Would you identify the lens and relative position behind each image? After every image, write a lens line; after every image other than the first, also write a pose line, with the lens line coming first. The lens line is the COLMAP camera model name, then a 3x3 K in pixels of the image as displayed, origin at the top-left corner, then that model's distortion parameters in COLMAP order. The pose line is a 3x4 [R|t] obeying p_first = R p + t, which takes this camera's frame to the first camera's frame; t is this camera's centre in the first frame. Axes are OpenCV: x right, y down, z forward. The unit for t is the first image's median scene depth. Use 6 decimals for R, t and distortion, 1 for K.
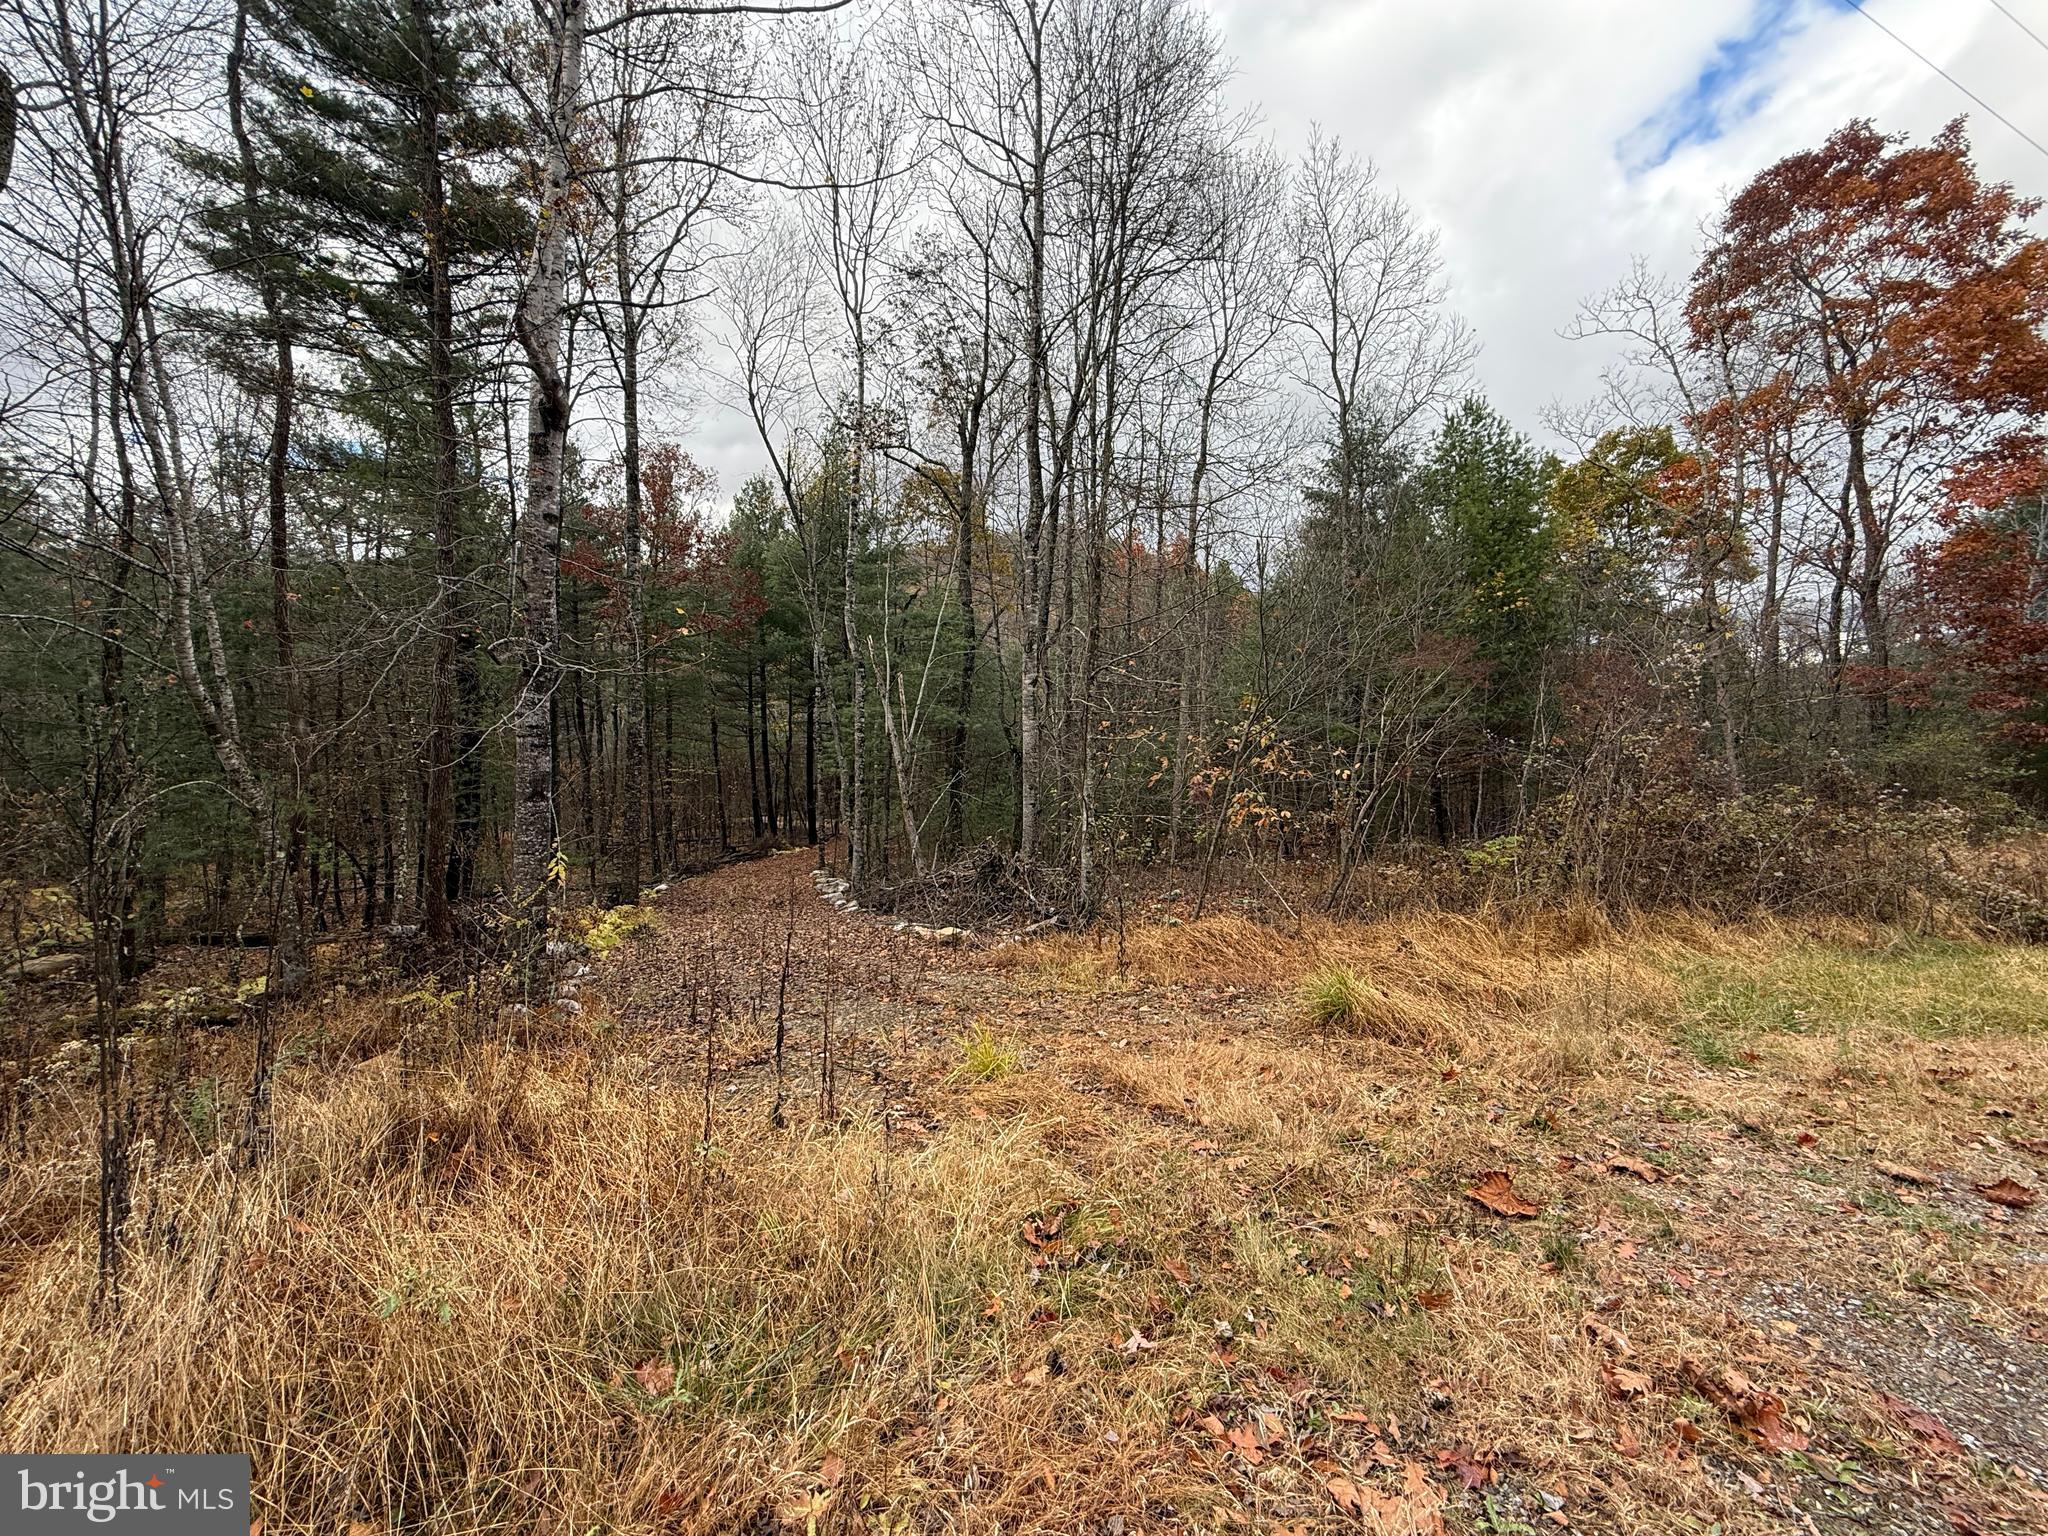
lens RADIAL K [[822.5, 0, 1015.2], [0, 822.5, 765.9], [0, 0, 1]] dist [0.002350, -0.001307]
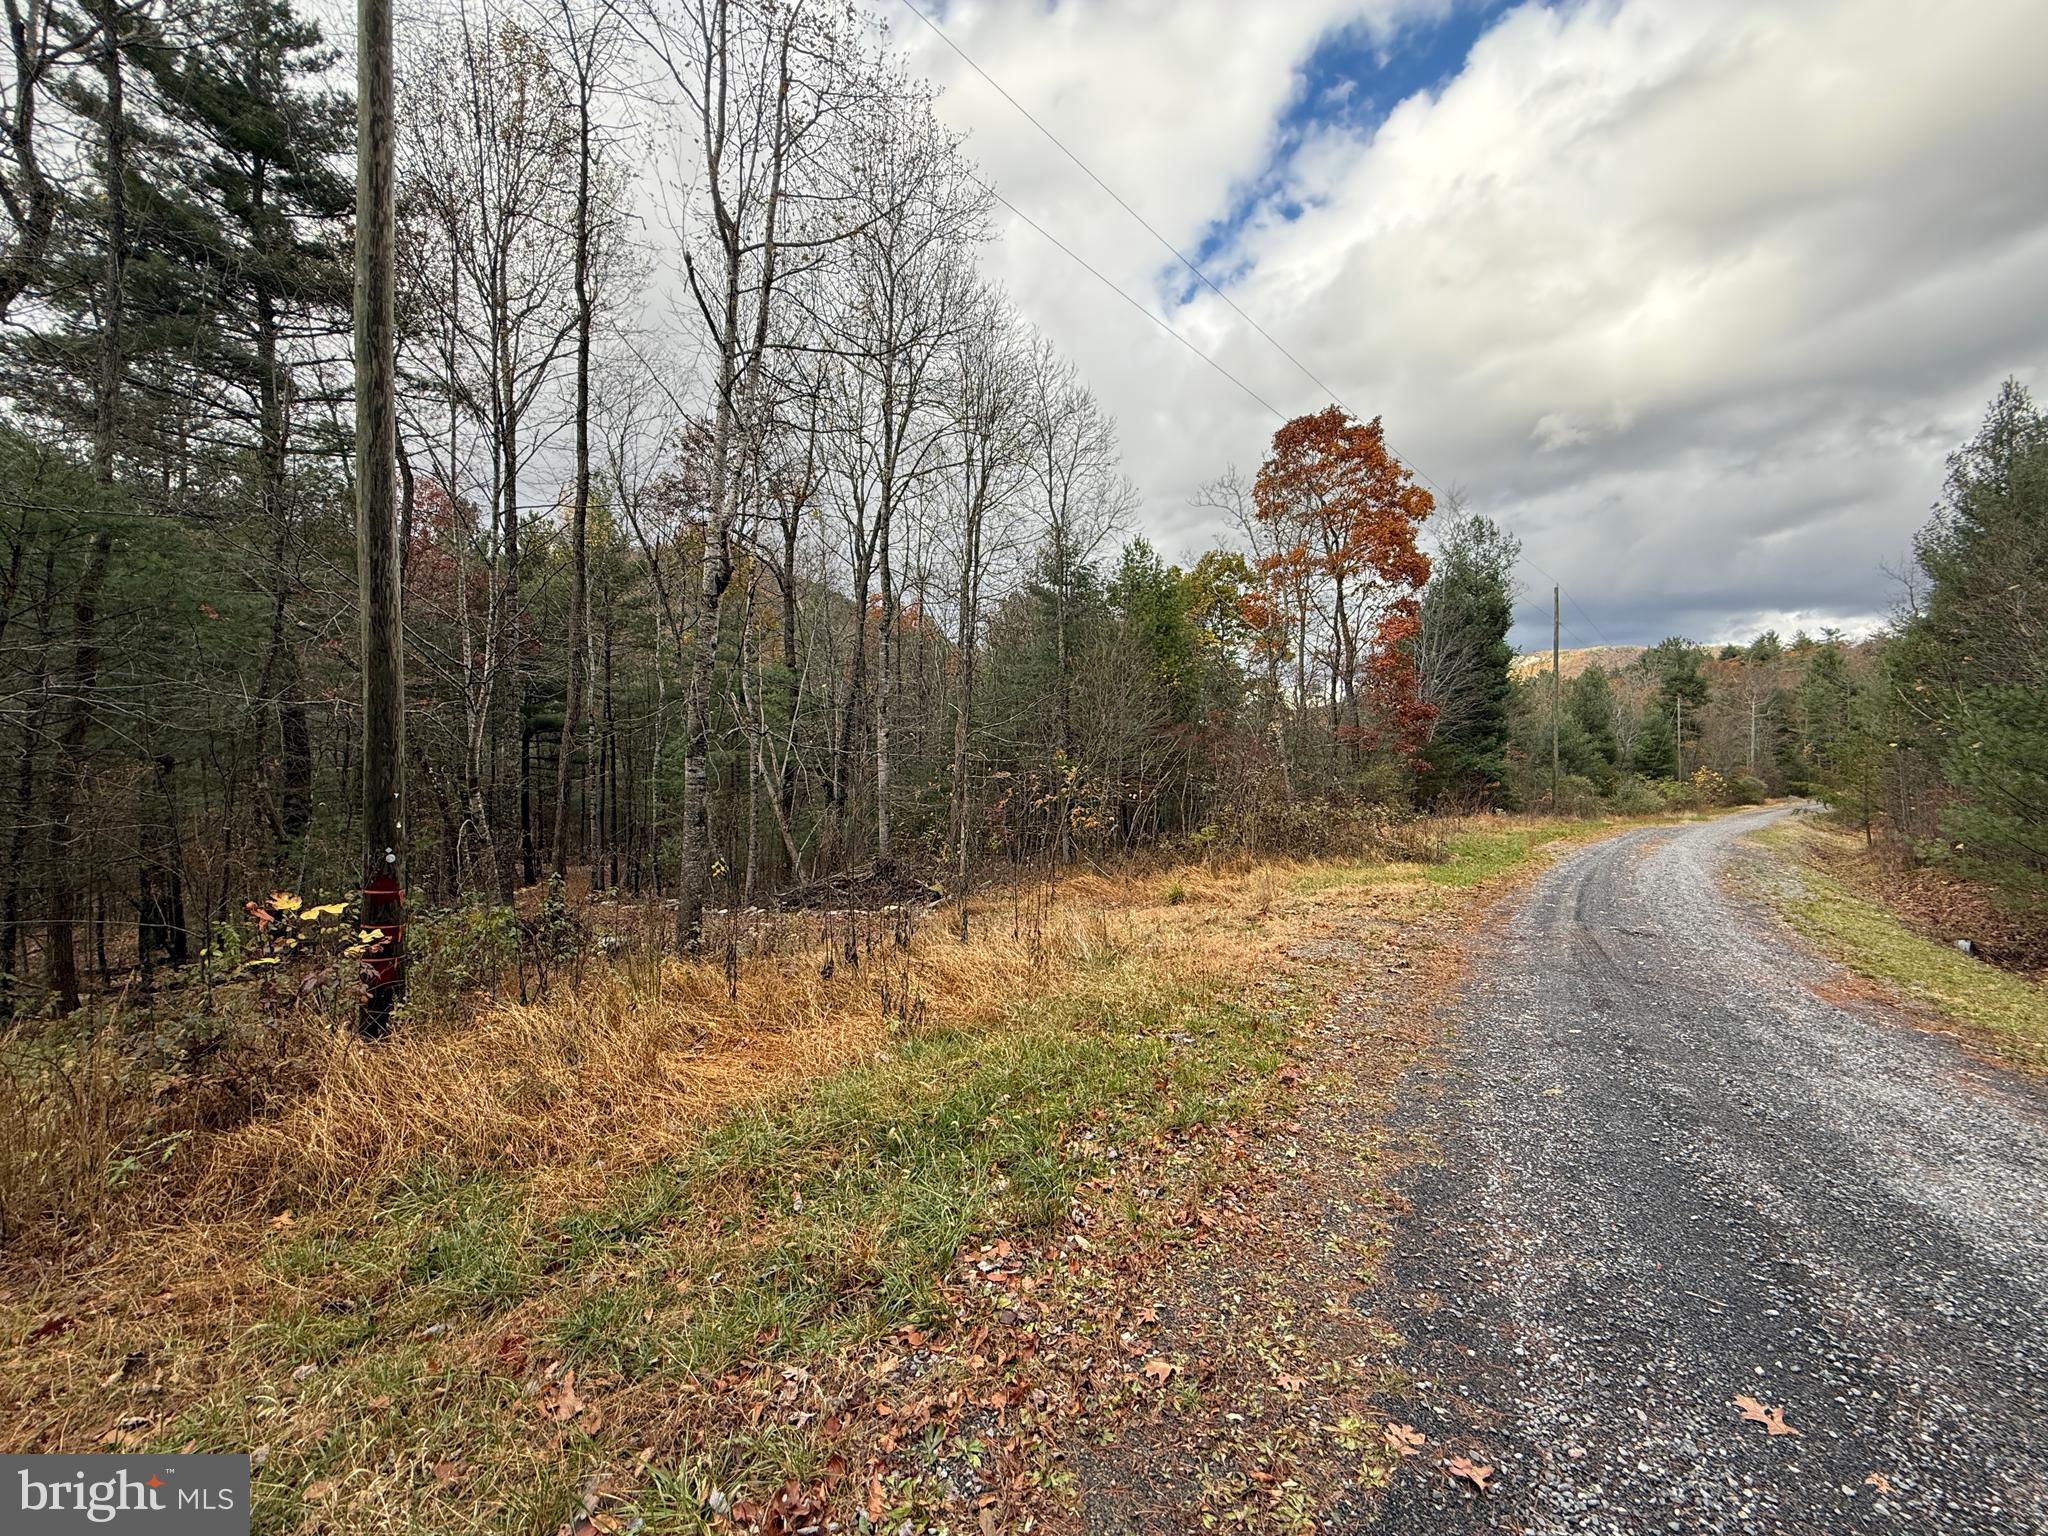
lens RADIAL K [[822.5, 0, 1028.8], [0, 822.5, 770.4], [0, 0, 1]] dist [0.002350, -0.001307]
pose [[0.910880, -0.010781, 0.412531, -0.243854], [0.023305, 0.999407, -0.025339, -0.002280], [-0.412014, 0.032695, 0.910591, -0.247460]]
